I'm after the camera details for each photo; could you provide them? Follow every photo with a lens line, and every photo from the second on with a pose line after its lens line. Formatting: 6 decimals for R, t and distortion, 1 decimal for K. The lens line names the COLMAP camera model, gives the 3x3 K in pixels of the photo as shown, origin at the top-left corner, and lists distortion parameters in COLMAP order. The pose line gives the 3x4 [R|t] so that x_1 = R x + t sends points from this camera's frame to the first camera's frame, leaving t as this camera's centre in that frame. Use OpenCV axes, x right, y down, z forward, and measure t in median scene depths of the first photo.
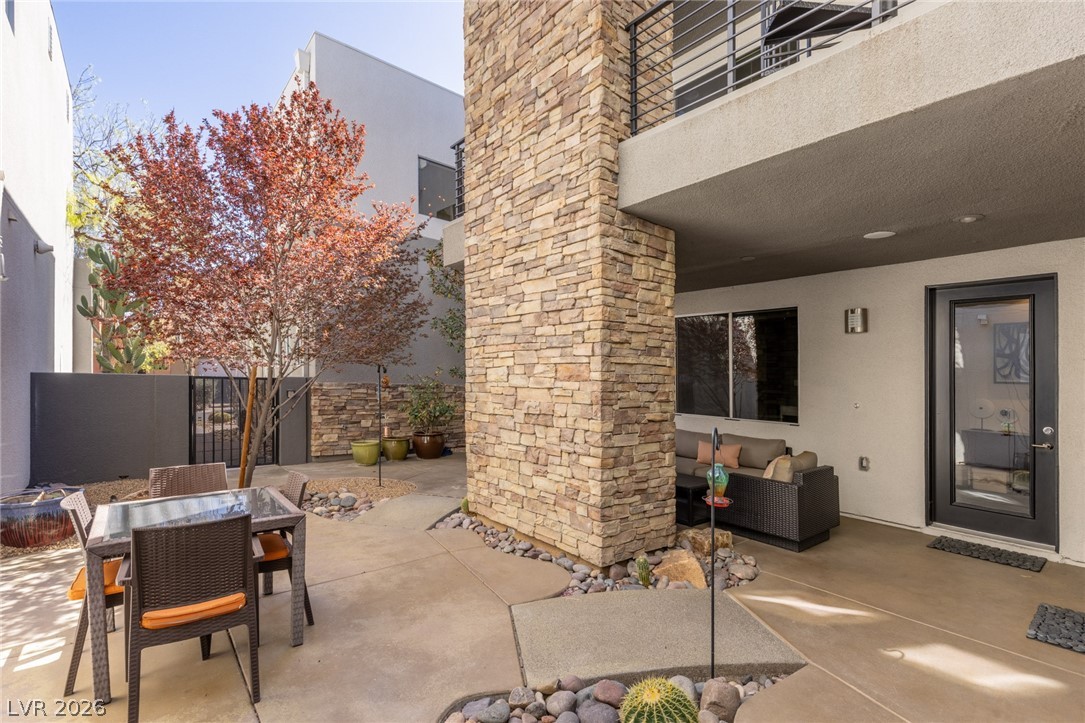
lens RADIAL K [[488.4, 0, 542.3], [0, 488.4, 367.6], [0, 0, 1]] dist [0.012036, -0.000027]
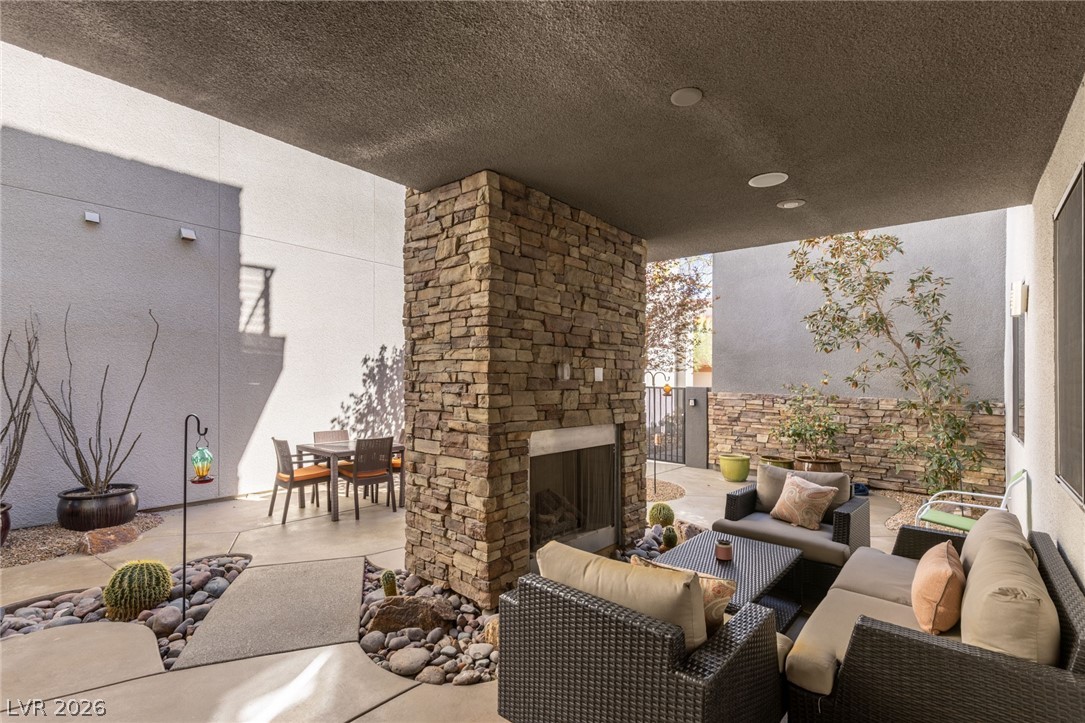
lens RADIAL K [[488.4, 0, 546.8], [0, 488.4, 389.0], [0, 0, 1]] dist [0.012036, -0.000027]
pose [[0.173859, -0.002213, -0.984768, 1.020266], [0.009119, 0.999958, -0.000637, 0.043265], [0.984728, -0.008869, 0.173871, 0.992945]]
